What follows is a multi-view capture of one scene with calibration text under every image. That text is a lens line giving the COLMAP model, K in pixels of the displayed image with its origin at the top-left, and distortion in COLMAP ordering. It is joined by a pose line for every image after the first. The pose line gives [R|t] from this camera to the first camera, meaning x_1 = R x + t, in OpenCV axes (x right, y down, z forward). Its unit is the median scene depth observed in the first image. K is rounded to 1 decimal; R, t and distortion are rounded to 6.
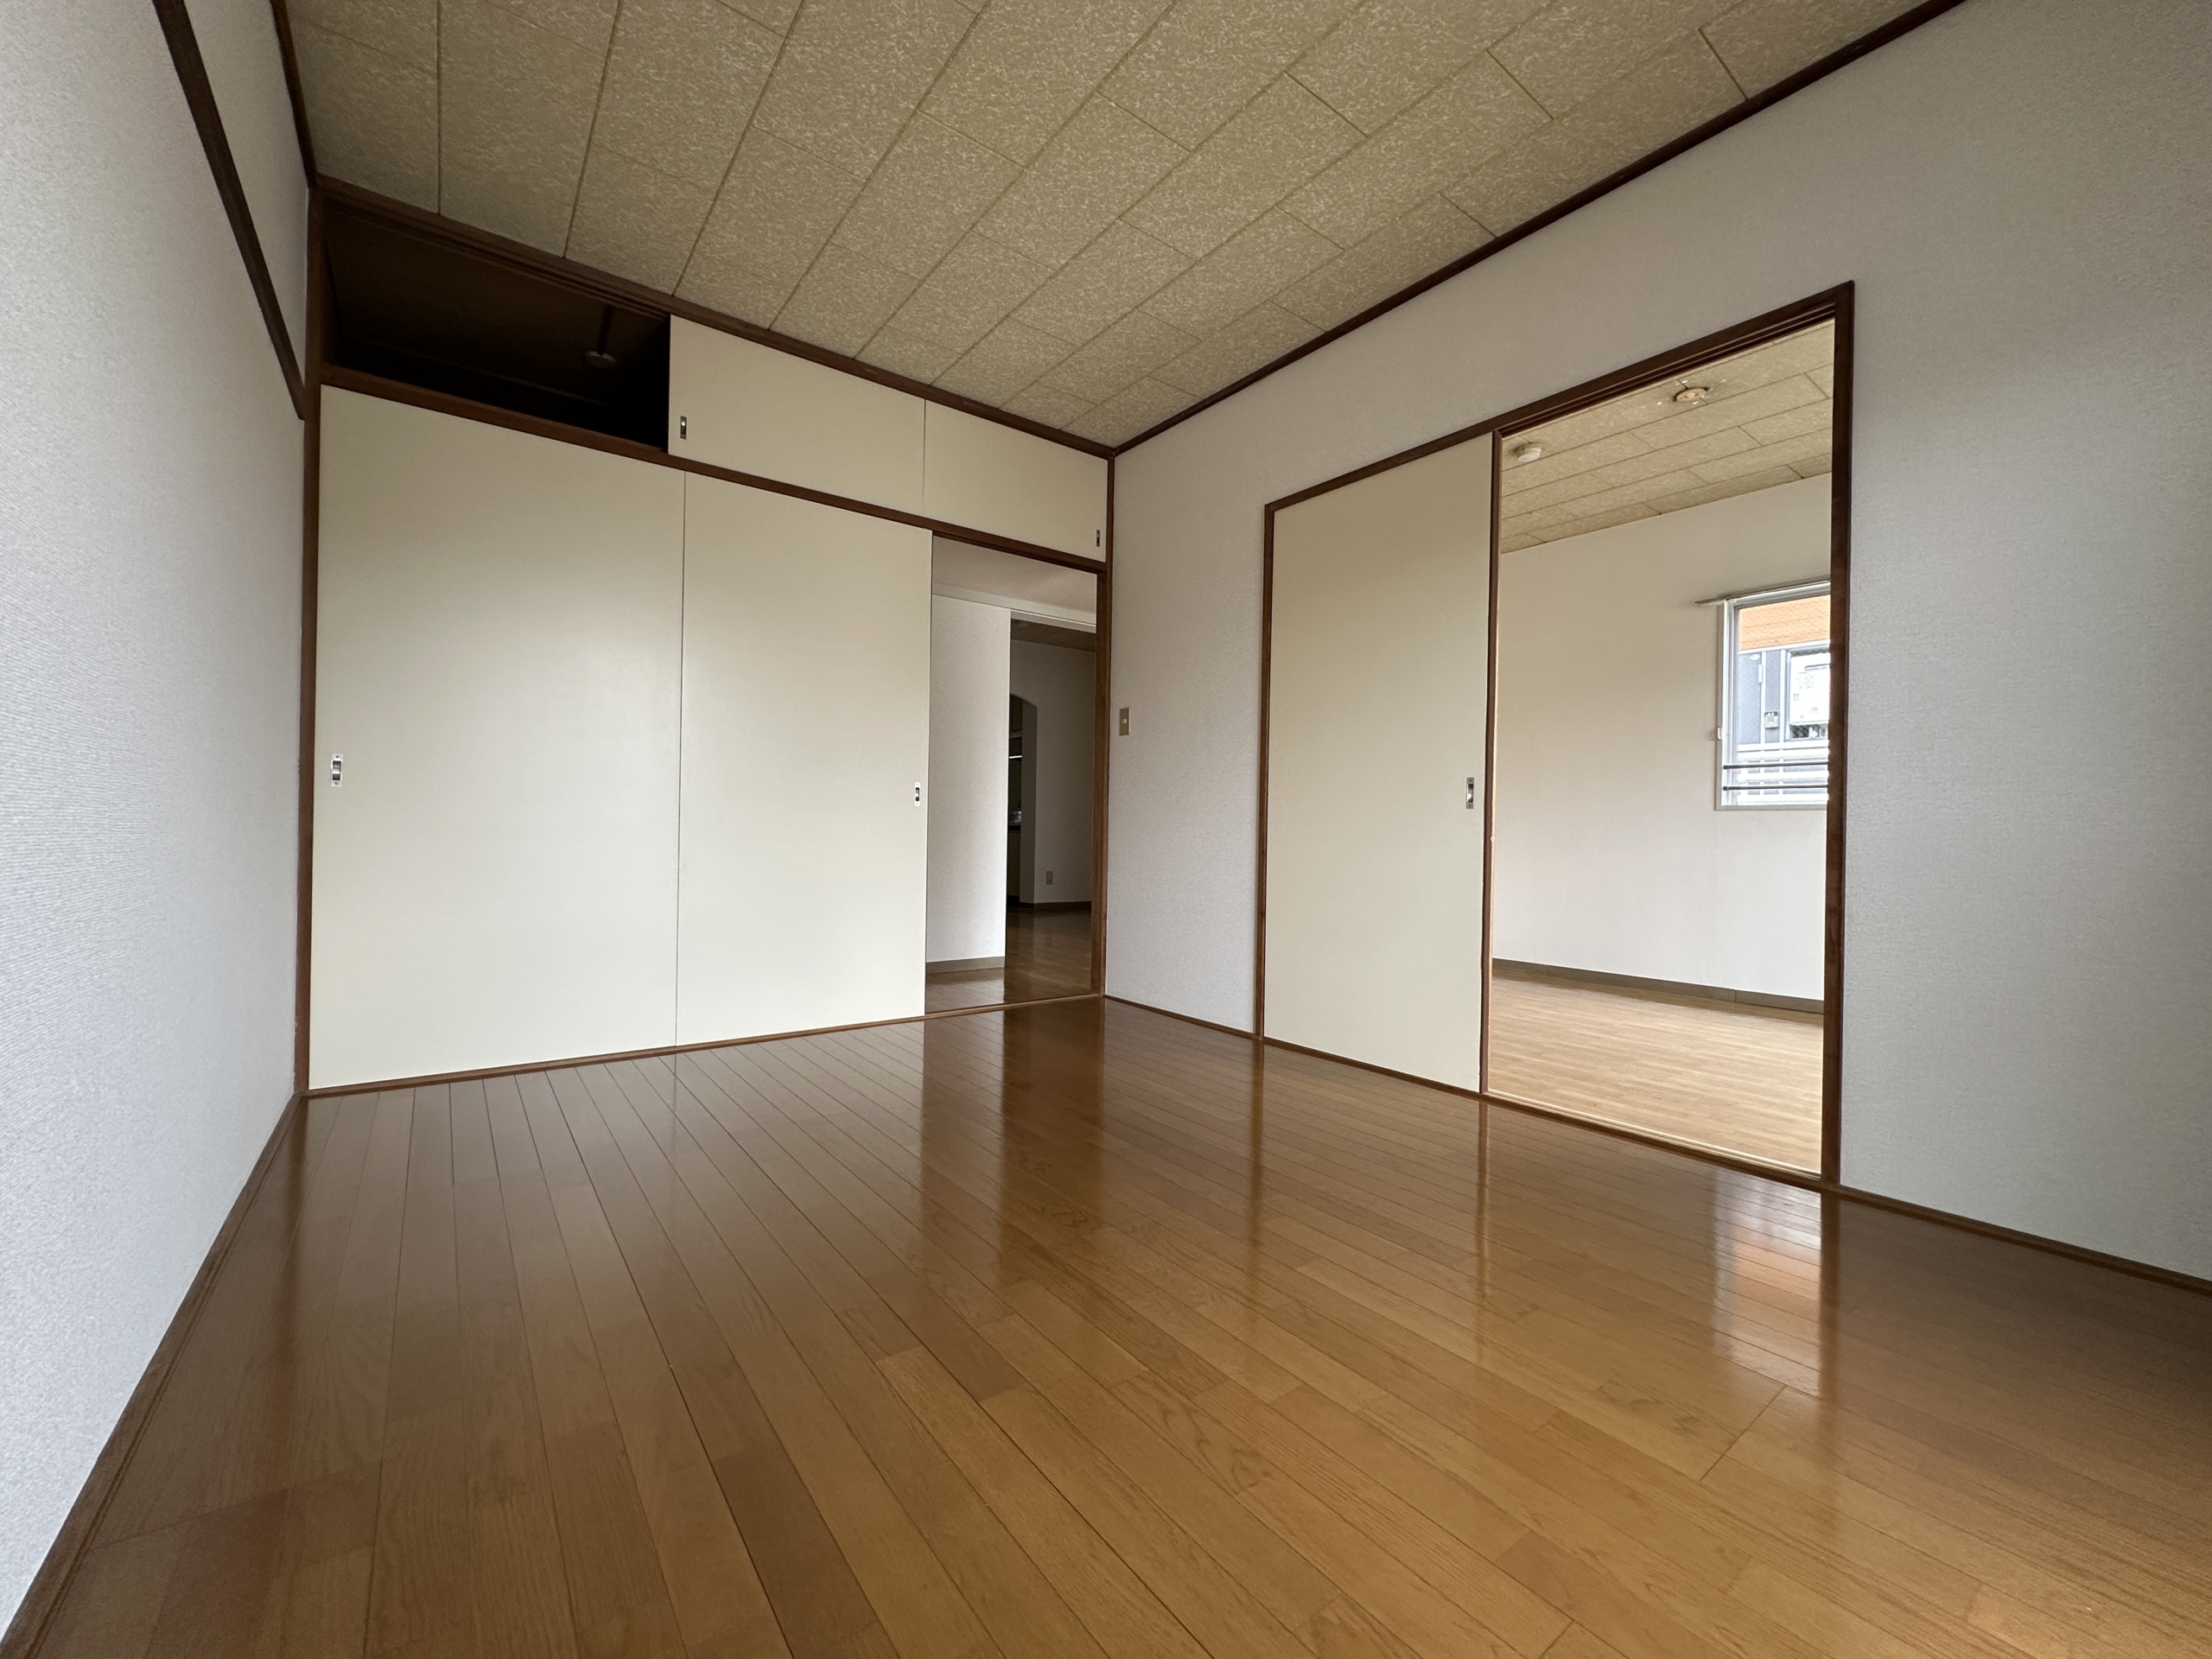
lens RADIAL K [[888.4, 0, 1063.8], [0, 888.4, 824.1], [0, 0, 1]] dist [-0.001439, 0.000102]
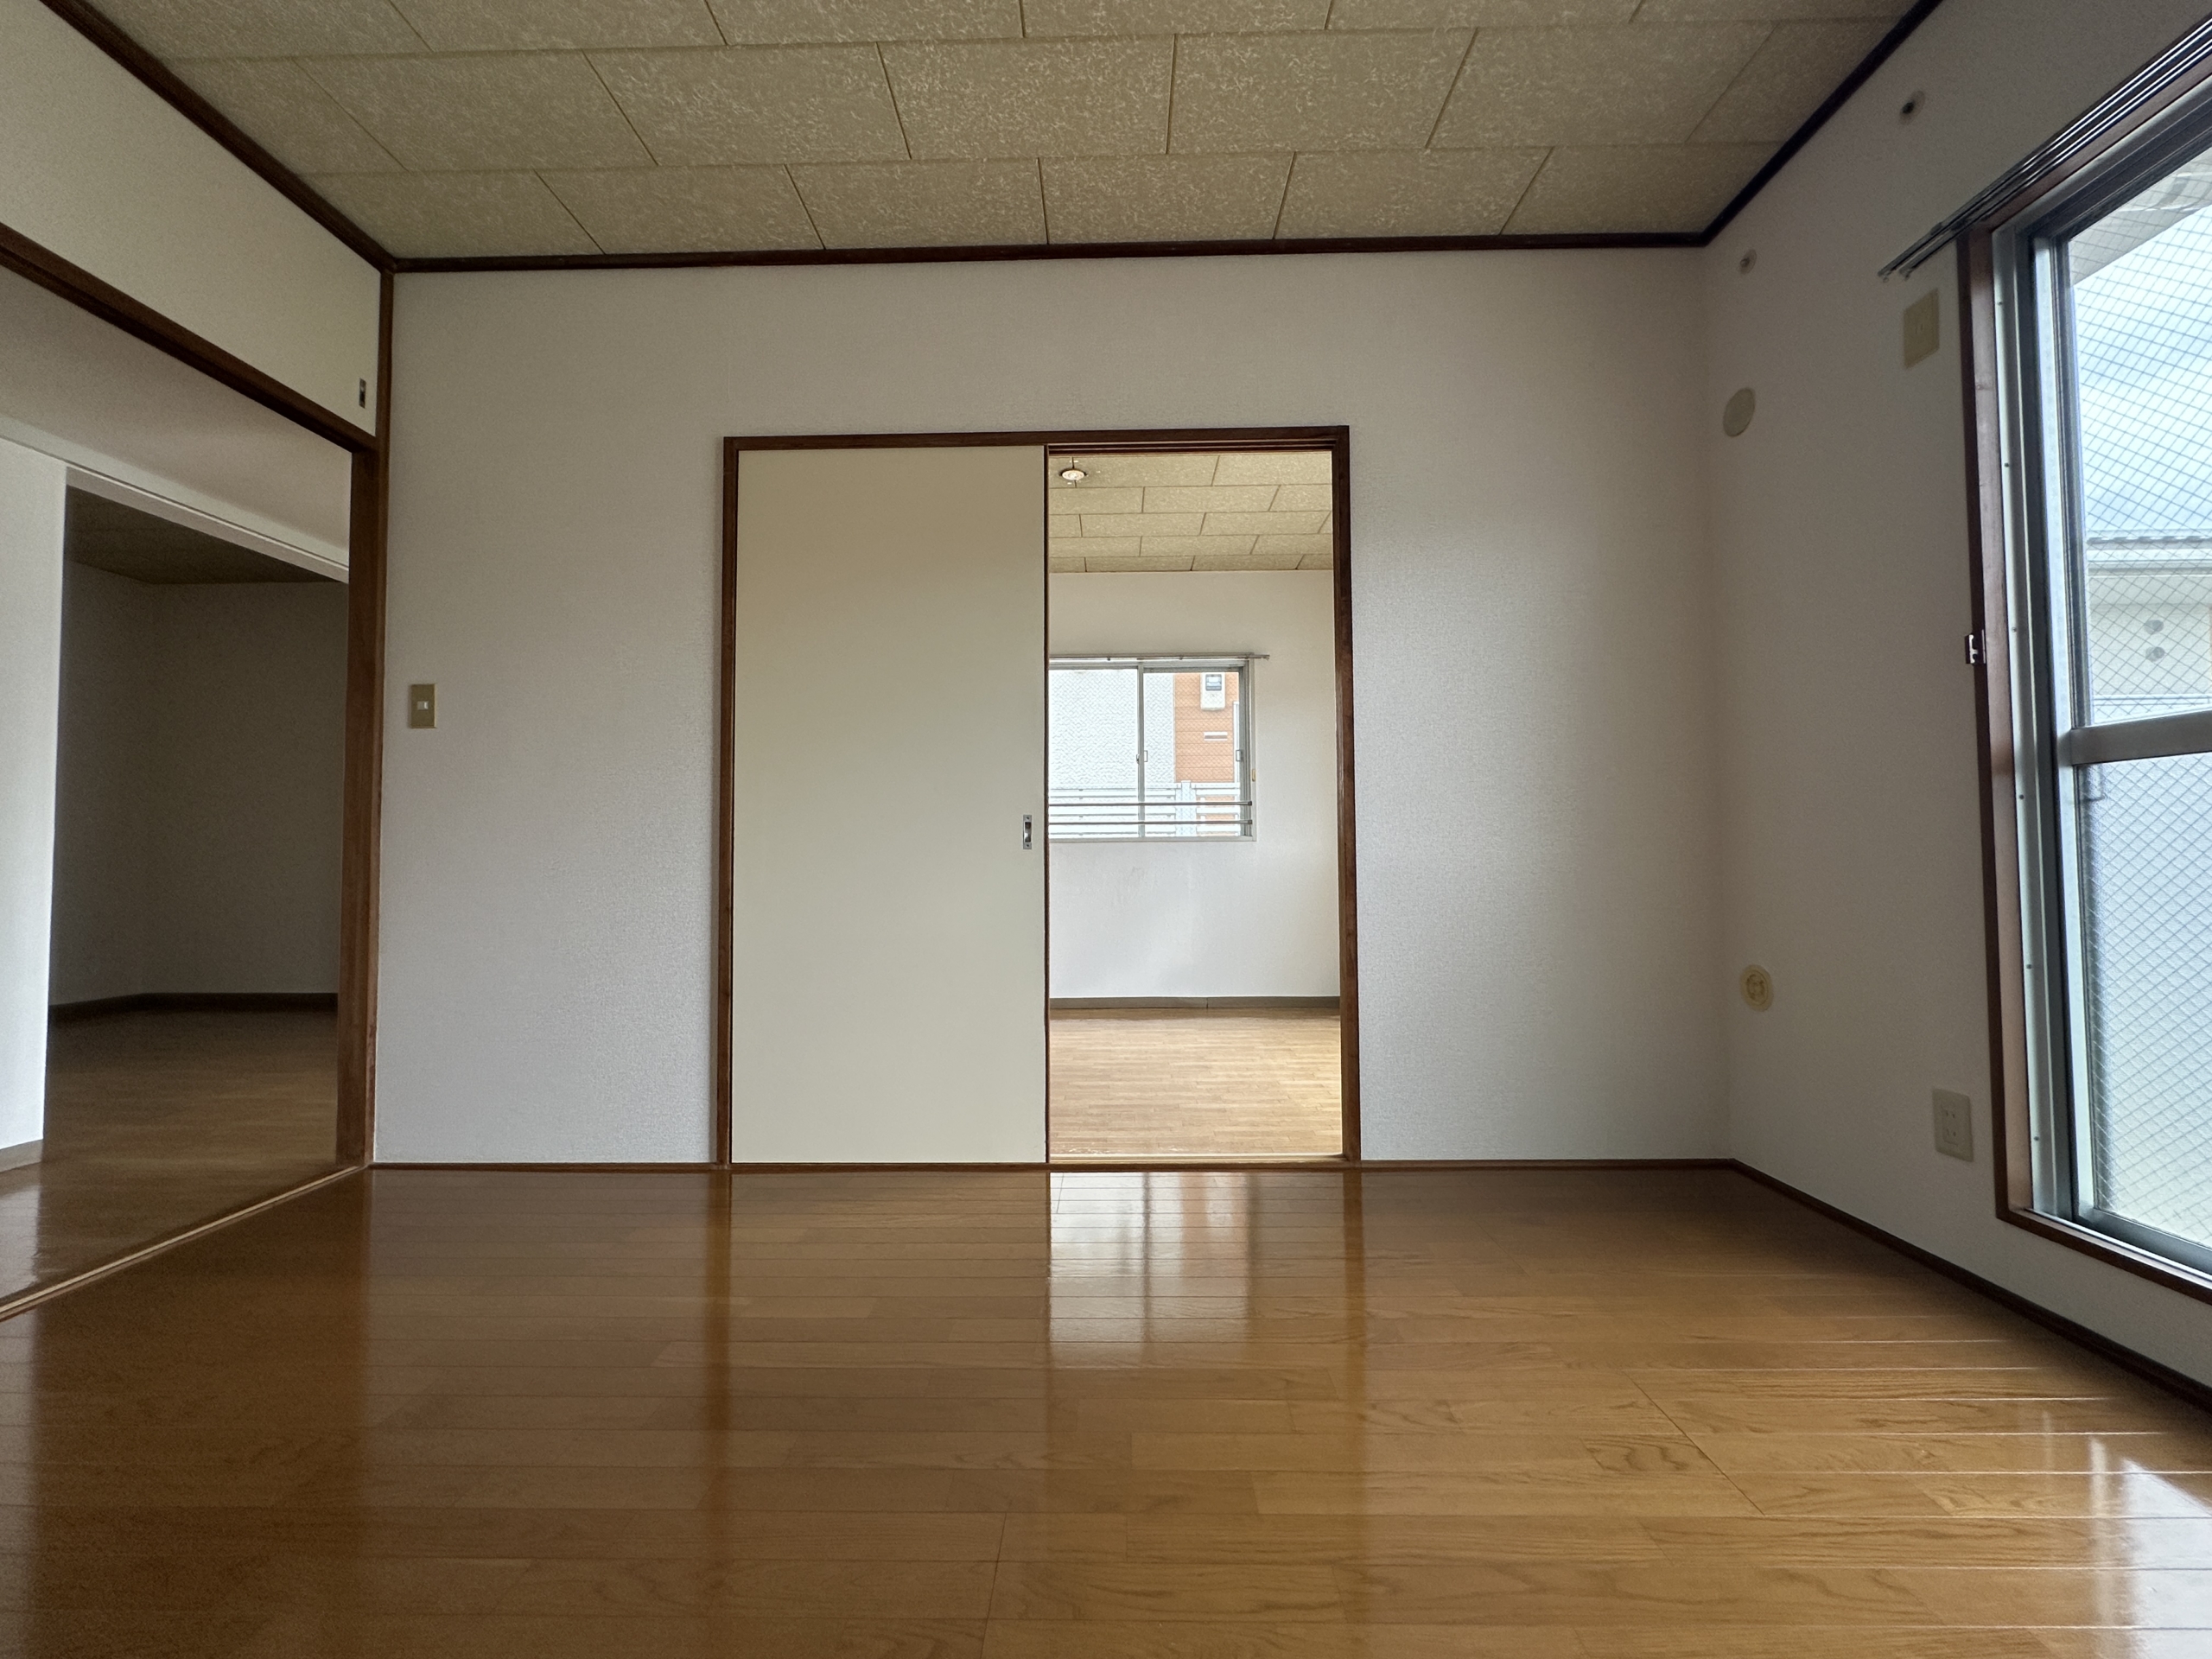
lens RADIAL K [[902.7, 0, 1112.6], [0, 902.7, 823.3], [0, 0, 1]] dist [-0.001581, -0.000105]
pose [[0.589892, 0.010958, 0.807408, -0.212940], [0.012919, 0.999652, -0.023005, -0.019389], [-0.807379, 0.024002, 0.589545, 0.350736]]
